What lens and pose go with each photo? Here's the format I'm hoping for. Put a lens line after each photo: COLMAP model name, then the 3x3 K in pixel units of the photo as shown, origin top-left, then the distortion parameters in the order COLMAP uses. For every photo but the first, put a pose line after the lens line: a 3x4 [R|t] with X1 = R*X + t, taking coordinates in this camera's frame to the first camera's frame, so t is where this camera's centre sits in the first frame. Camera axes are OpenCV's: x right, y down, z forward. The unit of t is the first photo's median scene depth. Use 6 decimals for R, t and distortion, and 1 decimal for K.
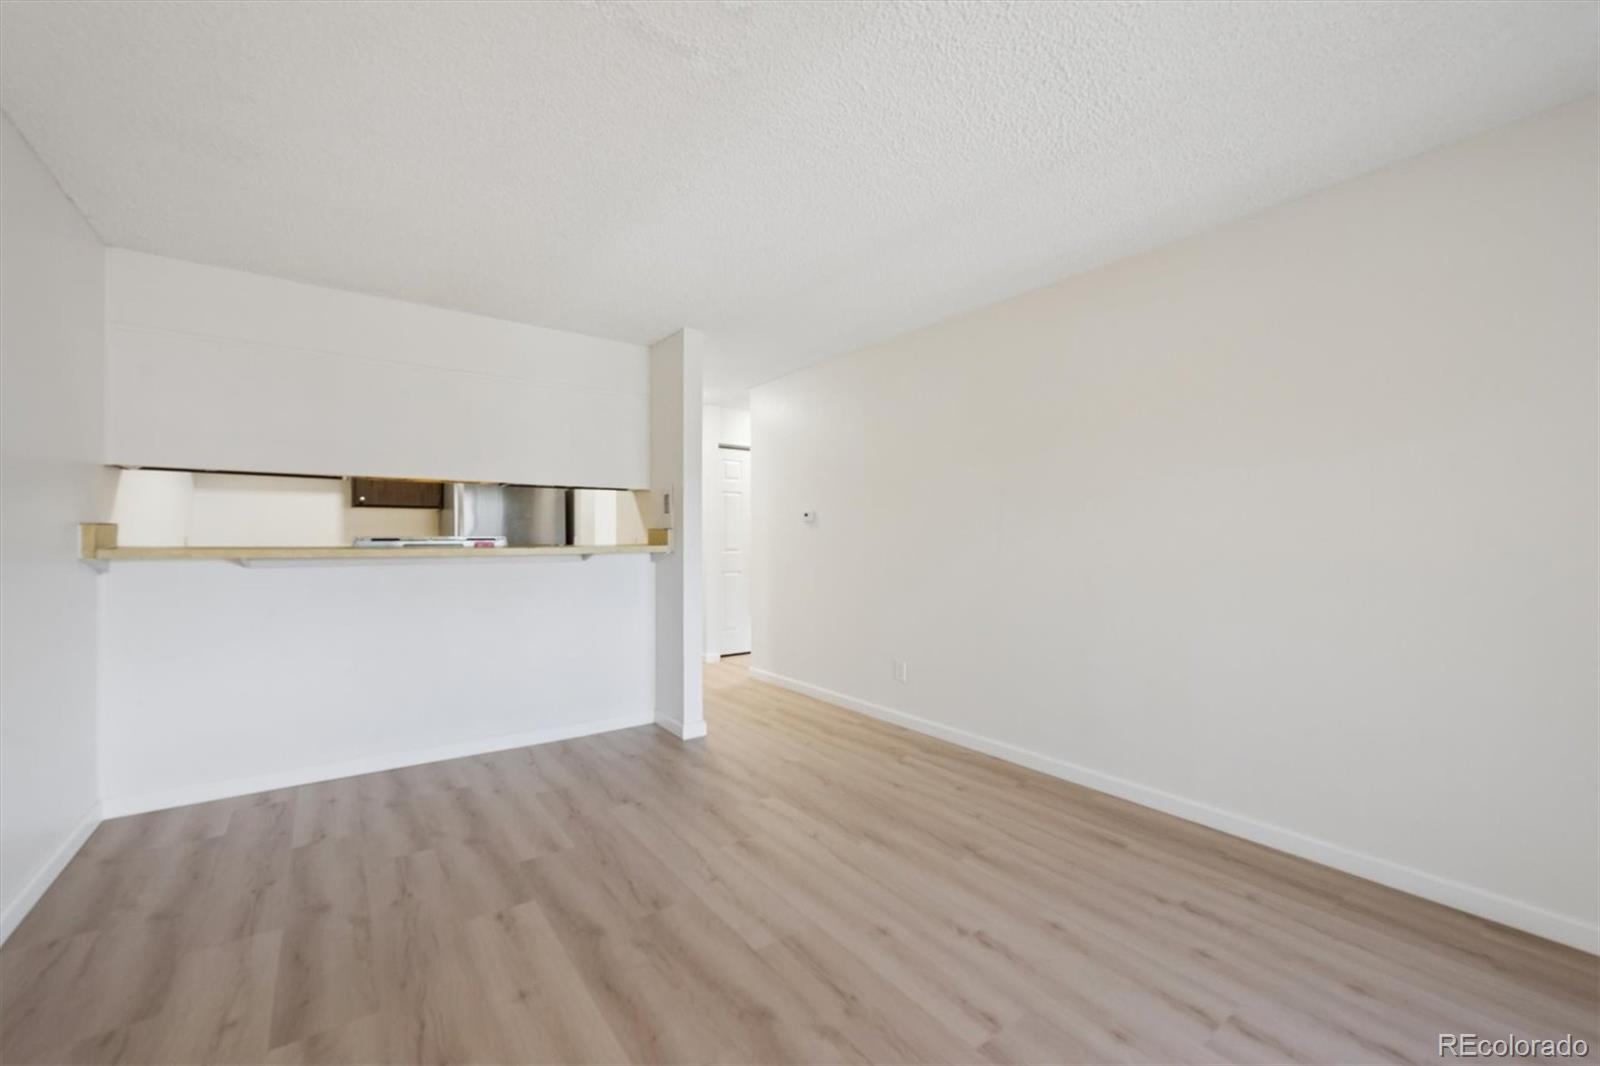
lens RADIAL K [[712.3, 0, 796.6], [0, 712.3, 531.2], [0, 0, 1]] dist [0.004909, 0.000524]
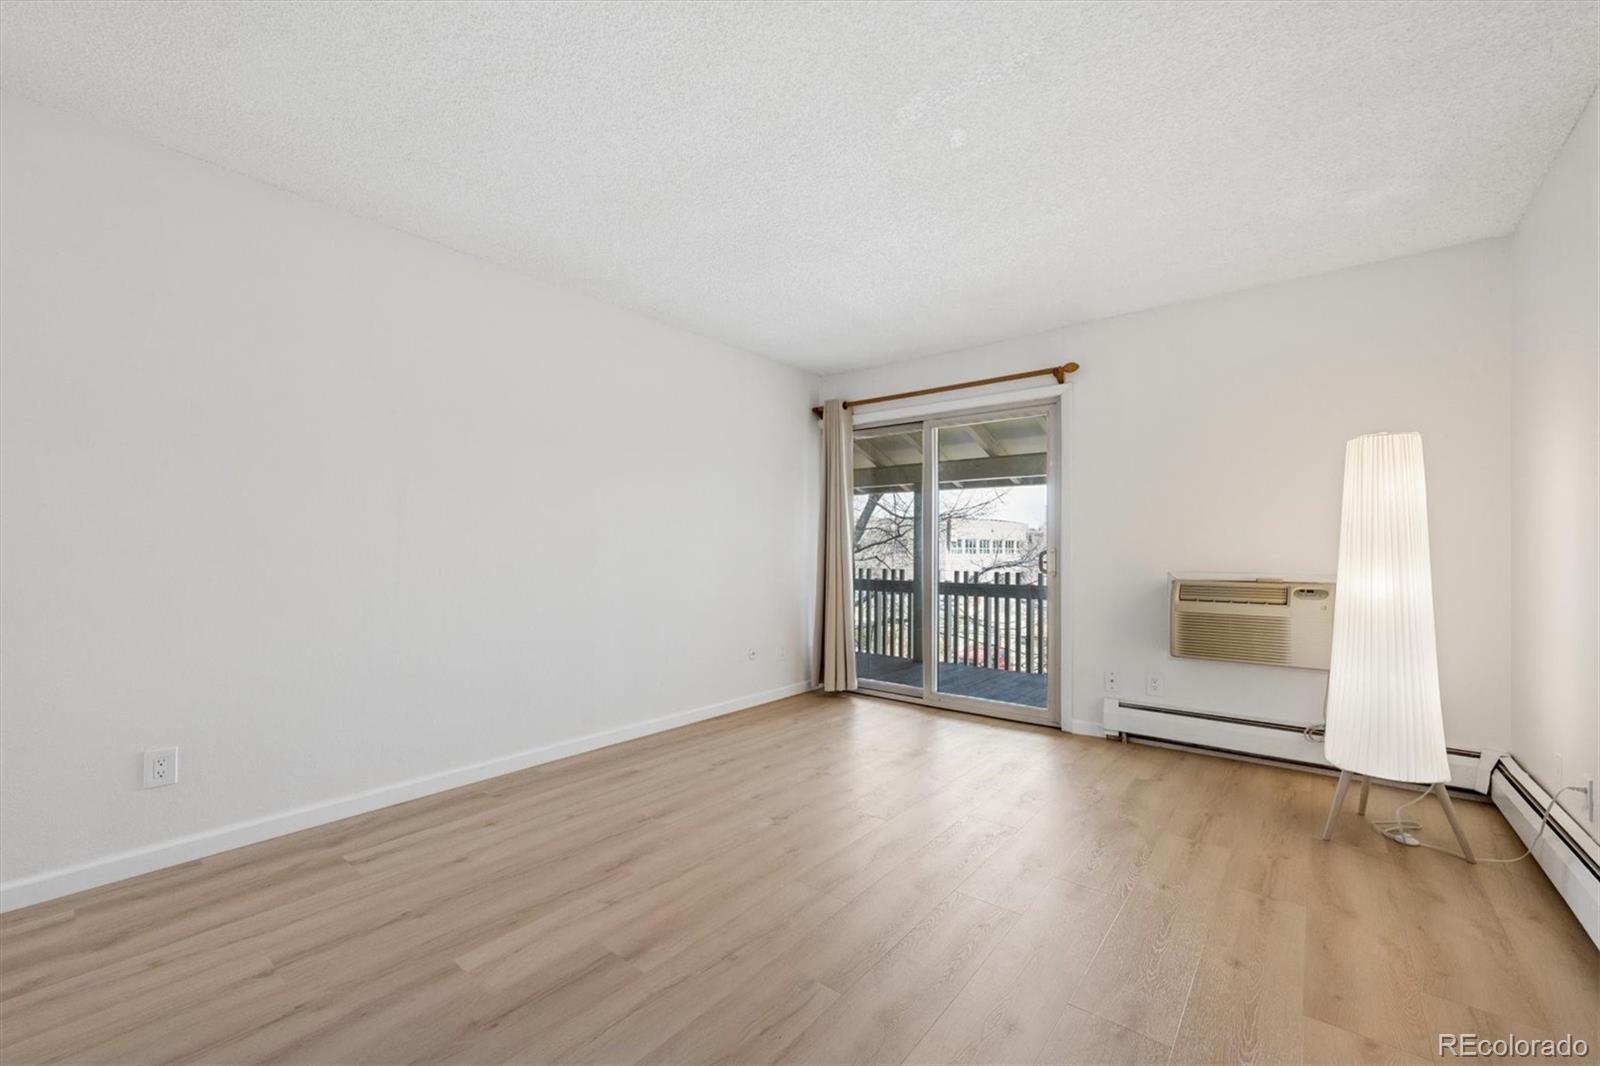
lens RADIAL K [[631.1, 0, 793.0], [0, 631.1, 546.4], [0, 0, 1]] dist [0.011576, -0.000334]
pose [[-0.267701, 0.004322, 0.963492, -0.738858], [-0.001175, 0.999988, -0.004812, 0.030968], [-0.963501, -0.002420, -0.267693, 1.022021]]
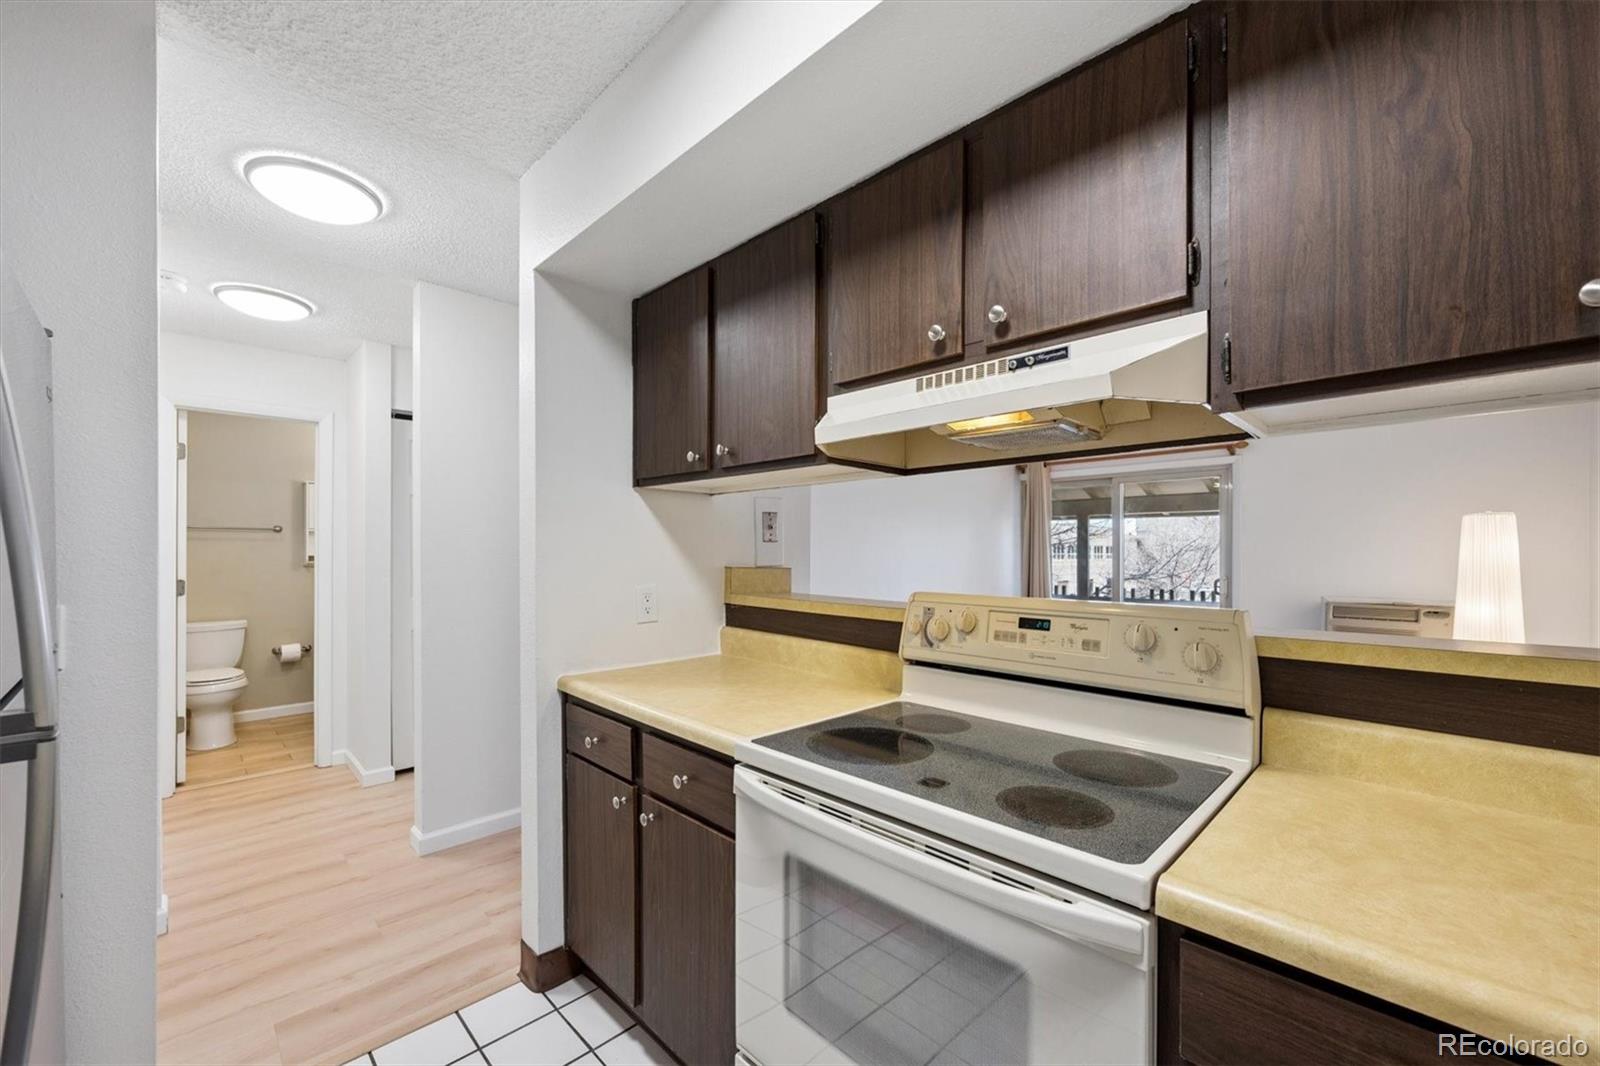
lens RADIAL K [[631.1, 0, 792.8], [0, 631.1, 548.6], [0, 0, 1]] dist [0.011576, -0.000334]
pose [[-0.167466, 0.005765, 0.985861, -1.230554], [-0.009068, 0.999932, -0.007388, -0.032650], [-0.985836, -0.010177, -0.167402, 1.728274]]
